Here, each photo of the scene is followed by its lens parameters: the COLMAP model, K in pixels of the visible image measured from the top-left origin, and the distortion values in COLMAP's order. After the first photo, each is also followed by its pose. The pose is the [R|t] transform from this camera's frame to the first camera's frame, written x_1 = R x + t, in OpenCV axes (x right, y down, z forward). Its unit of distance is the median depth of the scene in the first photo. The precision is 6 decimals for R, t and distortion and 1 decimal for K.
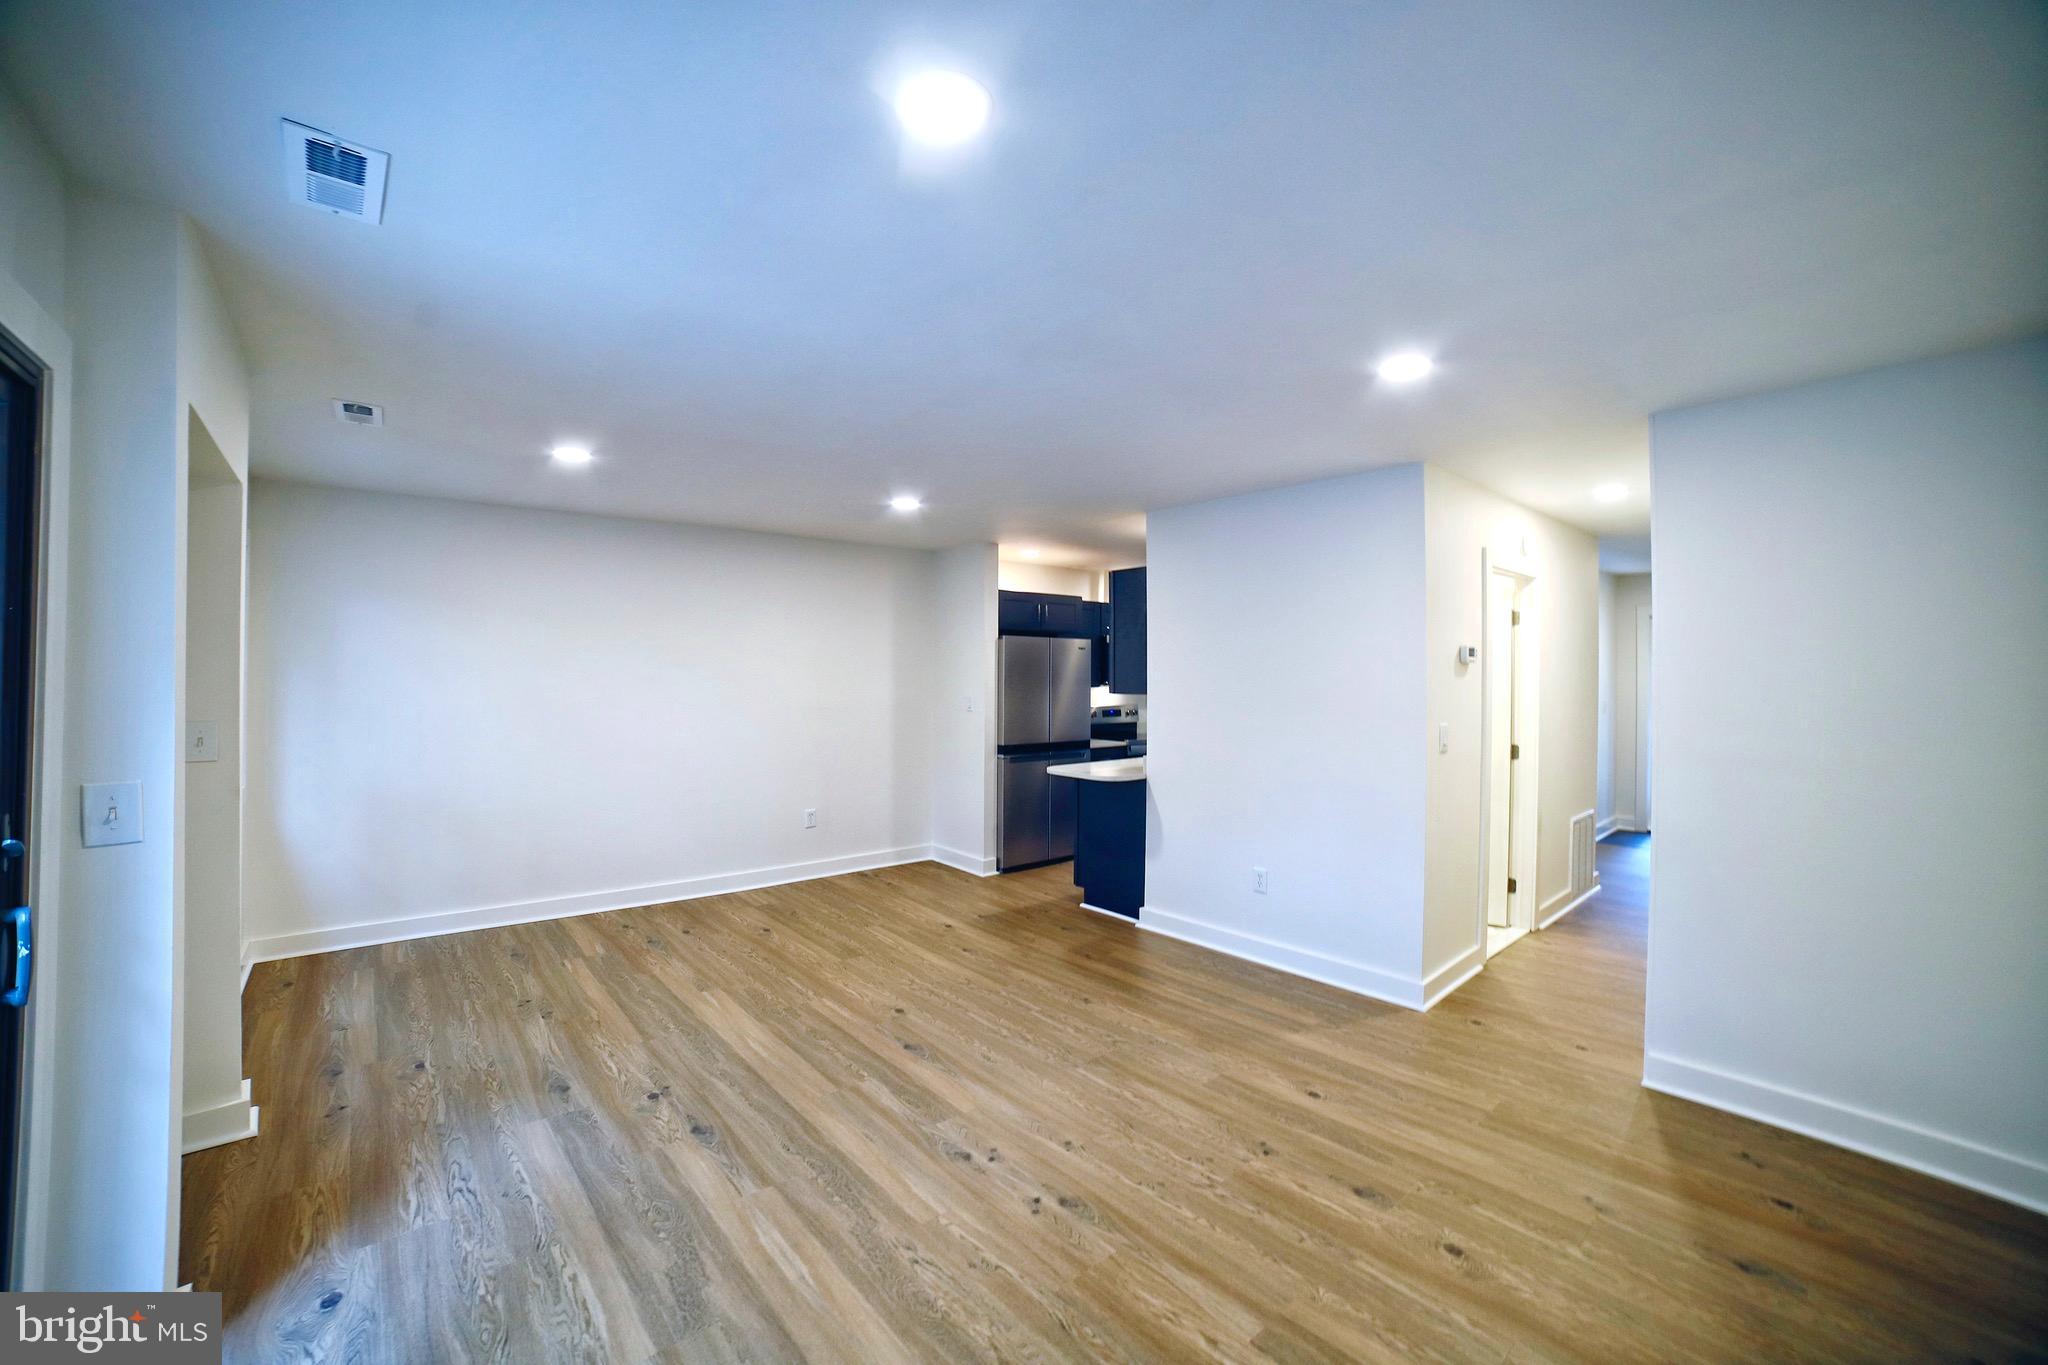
lens RADIAL K [[817.7, 0, 1023.1], [0, 817.7, 668.4], [0, 0, 1]] dist [-0.104251, 0.034279]
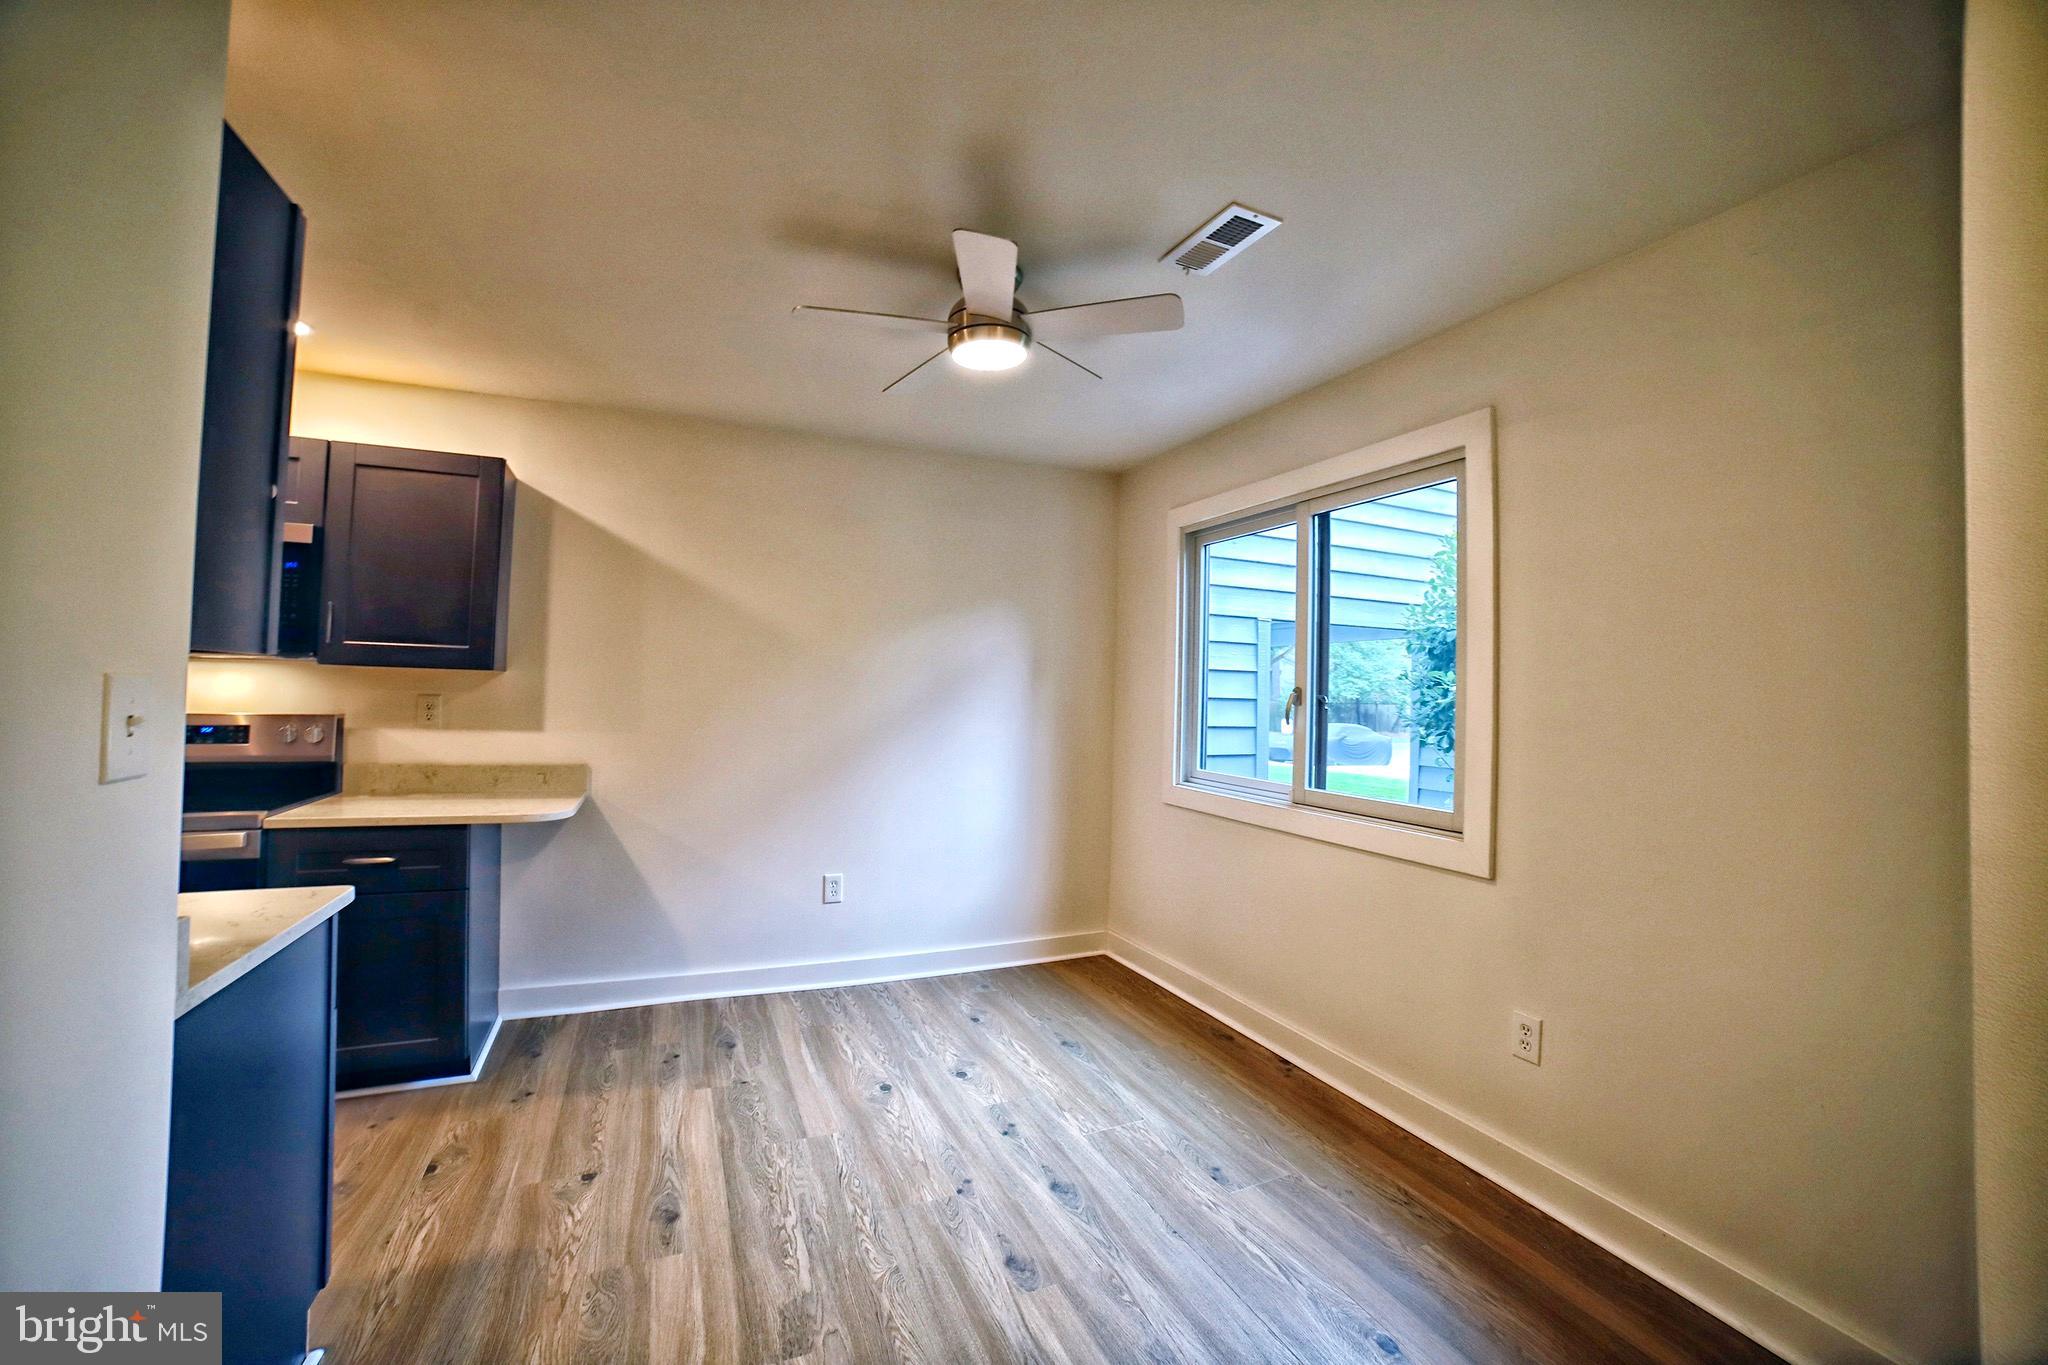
lens RADIAL K [[817.7, 0, 1023.1], [0, 817.7, 668.4], [0, 0, 1]] dist [-0.104251, 0.034279]
pose [[0.958663, 0.011605, -0.284308, 1.479778], [-0.019079, 0.999541, -0.023533, 0.071646], [0.283905, 0.027984, 0.958444, 2.085297]]
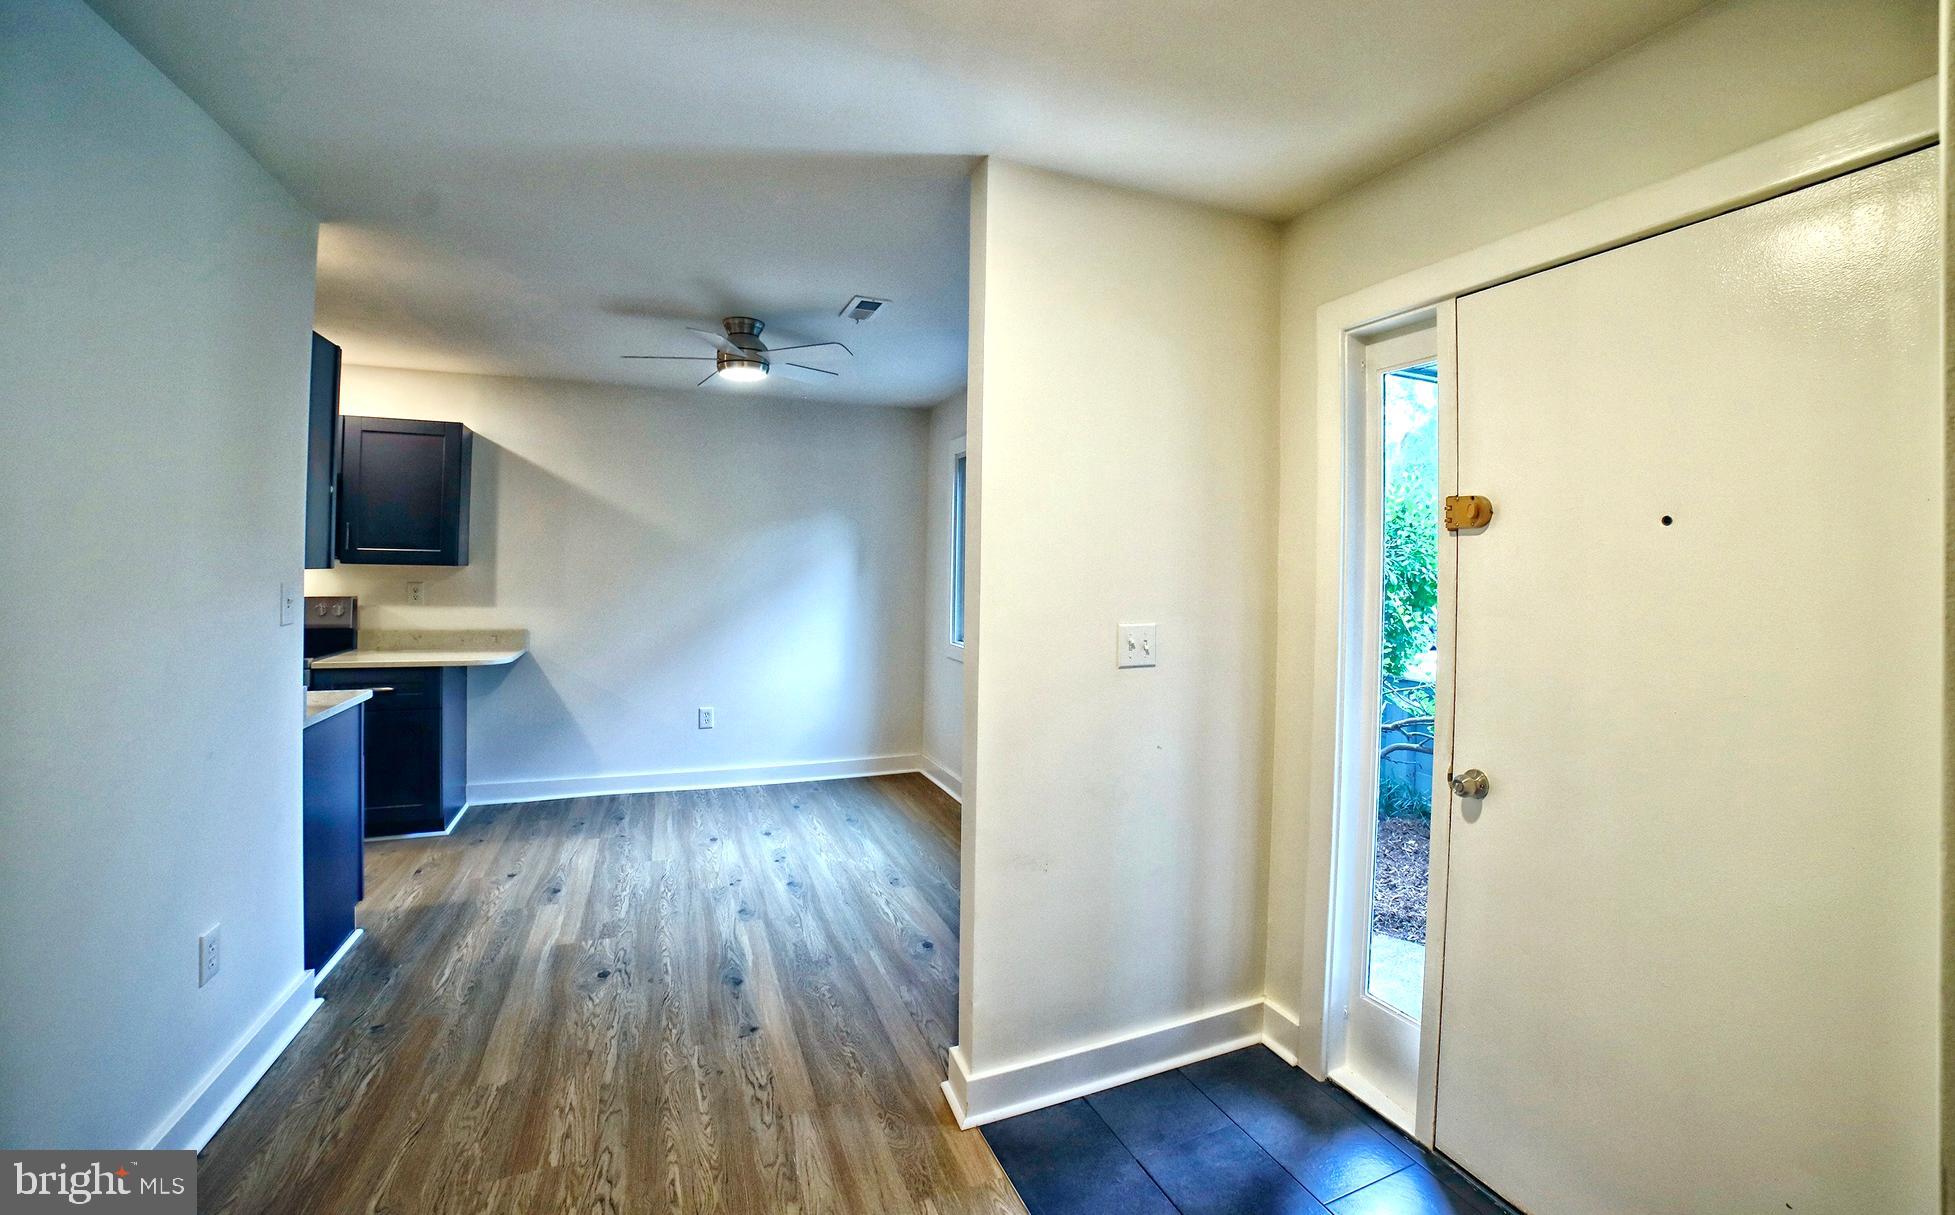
lens RADIAL K [[818.8, 0, 1019.5], [0, 818.8, 559.4], [0, 0, 1]] dist [-0.104049, 0.036283]
pose [[0.958972, 0.011643, -0.283263, 1.975800], [-0.013039, 0.999910, -0.003044, 0.042708], [0.283202, 0.006612, 0.959037, 1.739927]]
